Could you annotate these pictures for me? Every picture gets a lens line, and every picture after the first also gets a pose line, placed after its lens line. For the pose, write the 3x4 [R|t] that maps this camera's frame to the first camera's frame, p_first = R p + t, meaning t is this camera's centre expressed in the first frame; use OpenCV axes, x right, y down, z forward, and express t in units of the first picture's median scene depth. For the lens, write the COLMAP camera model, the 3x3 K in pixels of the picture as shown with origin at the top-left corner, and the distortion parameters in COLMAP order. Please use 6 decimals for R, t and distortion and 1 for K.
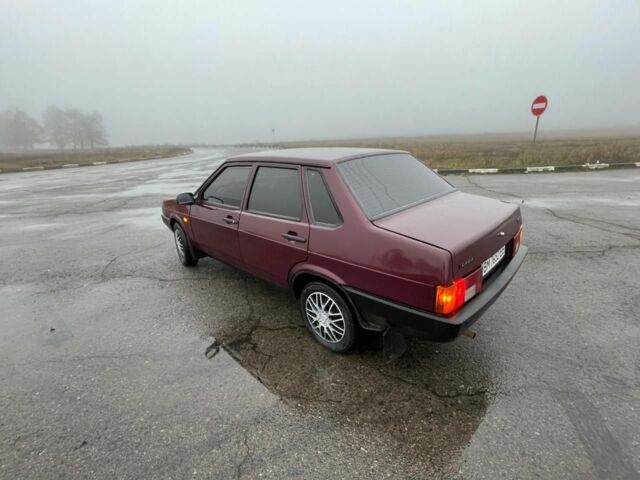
lens RADIAL K [[311.3, 0, 319.1], [0, 311.3, 241.9], [0, 0, 1]] dist [-0.005663, 0.002768]
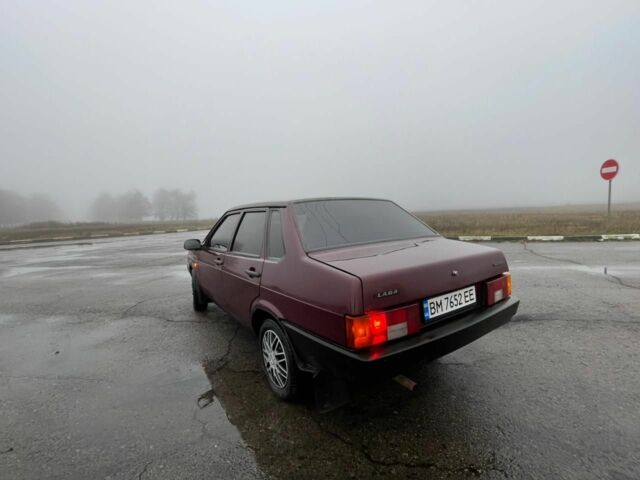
lens RADIAL K [[311.3, 0, 319.1], [0, 311.3, 241.9], [0, 0, 1]] dist [-0.005663, 0.002768]
pose [[0.977491, 0.014424, -0.210484, 0.293346], [-0.061549, 0.973758, -0.219104, 0.081610], [0.201800, 0.227128, 0.952728, 0.032599]]
